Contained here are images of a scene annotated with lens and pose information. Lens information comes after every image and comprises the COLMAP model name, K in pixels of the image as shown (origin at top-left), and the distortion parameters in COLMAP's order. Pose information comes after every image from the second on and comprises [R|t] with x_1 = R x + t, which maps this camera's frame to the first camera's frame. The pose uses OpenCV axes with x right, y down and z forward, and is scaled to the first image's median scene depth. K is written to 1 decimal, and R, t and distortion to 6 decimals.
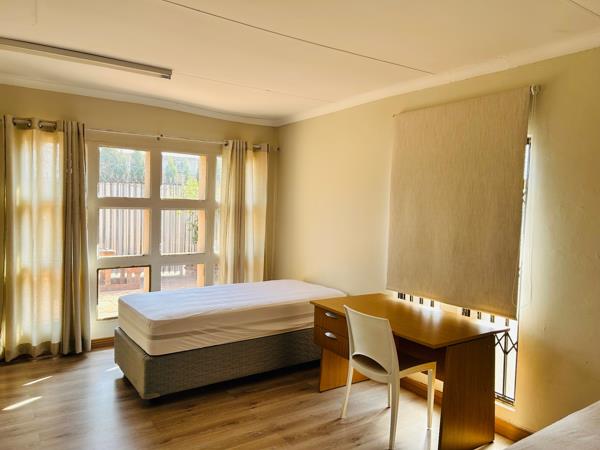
lens RADIAL K [[459.1, 0, 300.0], [0, 459.1, 225.0], [0, 0, 1]] dist [0.054487, -0.001450]
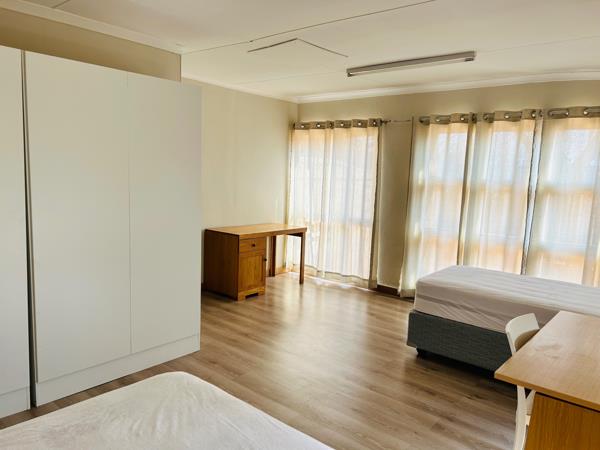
lens RADIAL K [[467.0, 0, 297.6], [0, 467.0, 211.3], [0, 0, 1]] dist [0.052893, -0.010302]
pose [[0.251496, 0.067552, -0.965498, 0.692488], [-0.085345, 0.995223, 0.047401, 0.005201], [0.964088, 0.070479, 0.256060, 0.388145]]
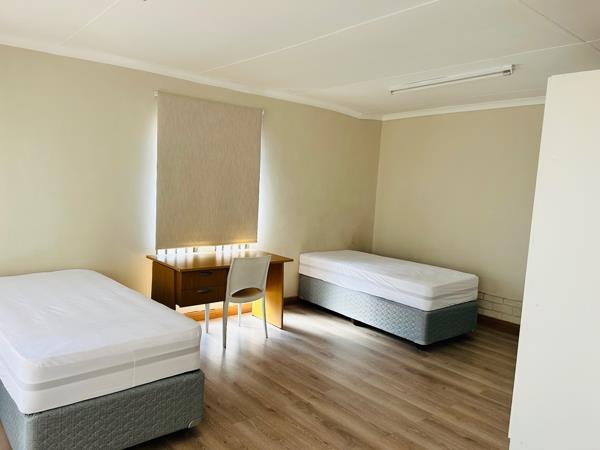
lens RADIAL K [[436.4, 0, 300.0], [0, 436.4, 225.0], [0, 0, 1]] dist [0.130397, -0.001186]
pose [[-0.101805, -0.125553, 0.986850, -1.040515], [-0.009539, 0.992081, 0.125235, -0.065690], [-0.994759, 0.003336, -0.102197, 0.874215]]
